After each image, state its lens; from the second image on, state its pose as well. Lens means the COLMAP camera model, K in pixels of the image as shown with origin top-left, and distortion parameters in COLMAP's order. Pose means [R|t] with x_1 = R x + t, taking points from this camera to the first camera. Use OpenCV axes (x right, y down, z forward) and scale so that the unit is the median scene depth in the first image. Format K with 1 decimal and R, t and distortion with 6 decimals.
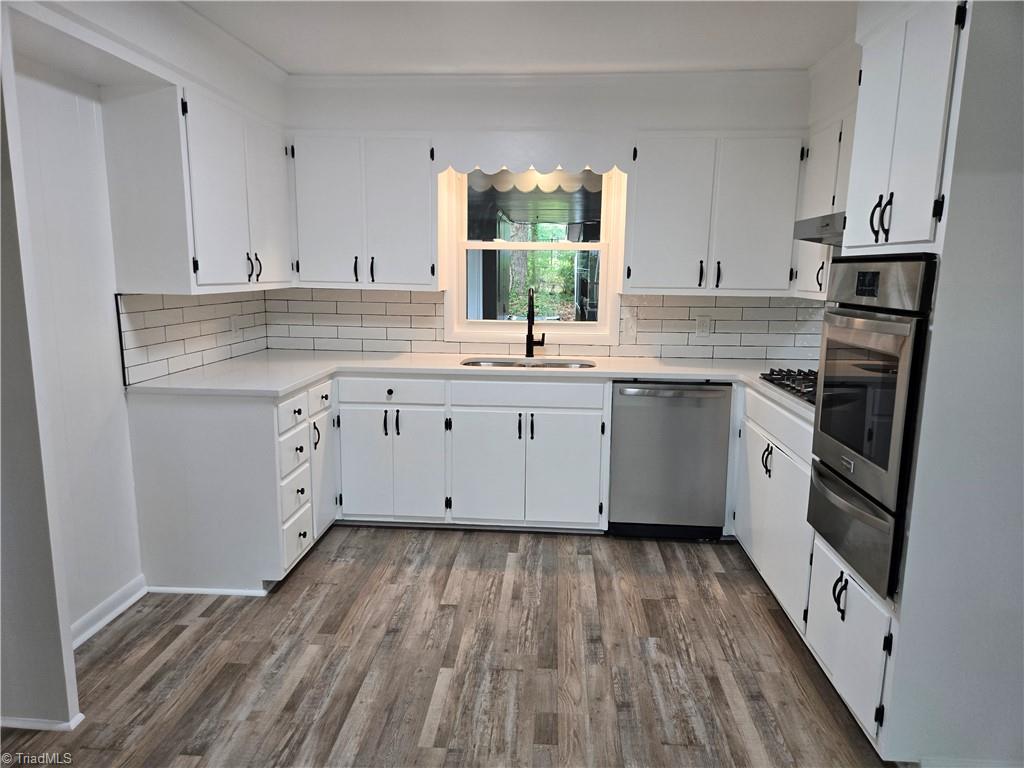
lens RADIAL K [[682.9, 0, 504.8], [0, 682.9, 391.7], [0, 0, 1]] dist [0.051495, -0.041512]
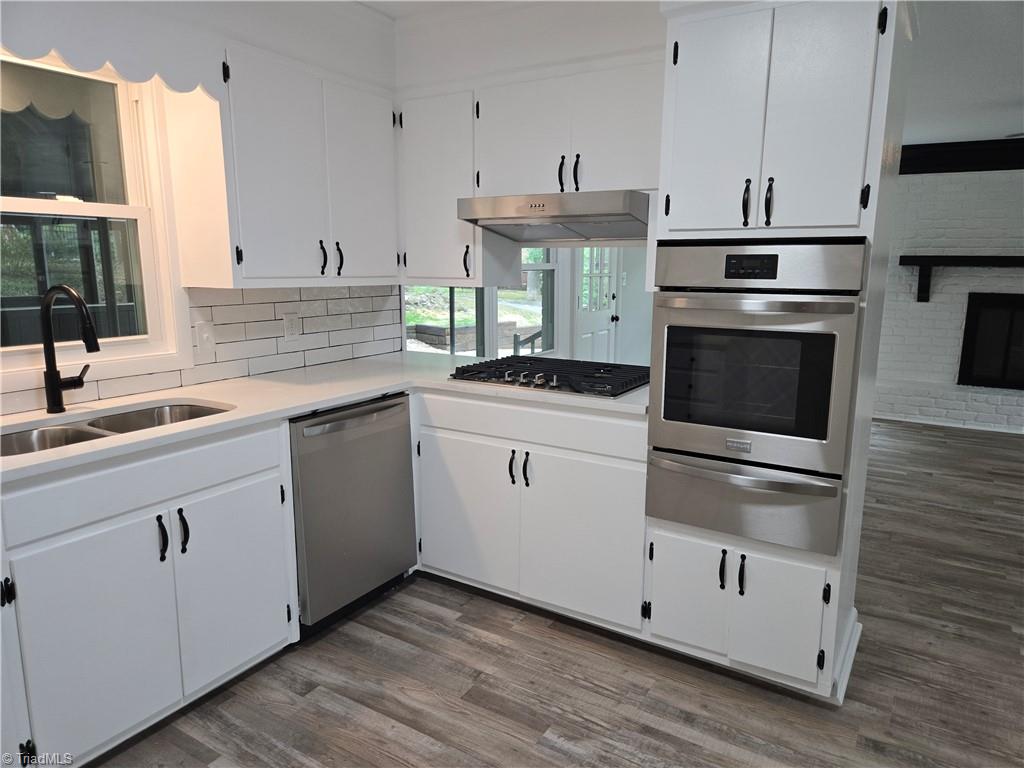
lens RADIAL K [[682.9, 0, 517.2], [0, 682.9, 387.3], [0, 0, 1]] dist [0.051495, -0.041512]
pose [[0.451248, -0.168335, 0.876378, -0.316425], [0.154922, 0.981913, 0.108836, -0.084486], [-0.878848, 0.086658, 0.469165, 0.490383]]
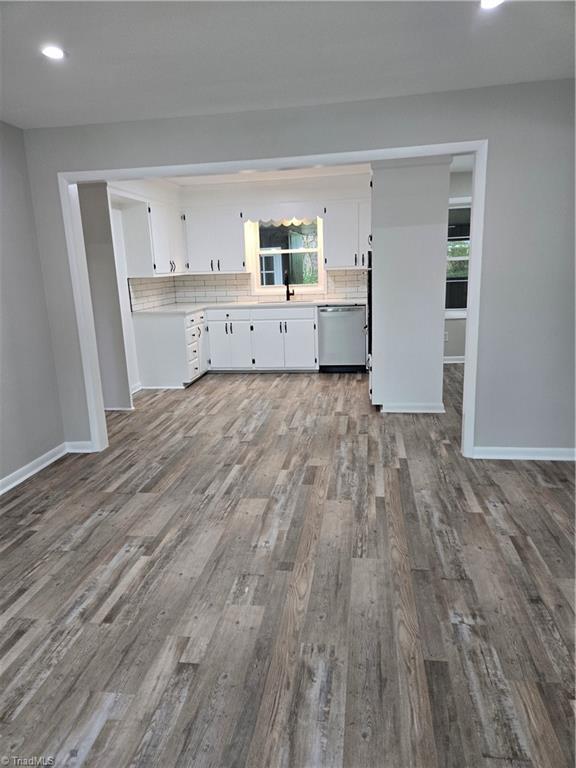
lens RADIAL K [[512.2, 0, 281.3], [0, 512.2, 382.4], [0, 0, 1]] dist [0.051495, -0.041512]
pose [[0.995084, -0.030321, -0.094279, 0.192721], [0.034719, 0.998367, 0.045367, 0.166148], [0.092749, -0.048417, 0.994512, -0.834634]]
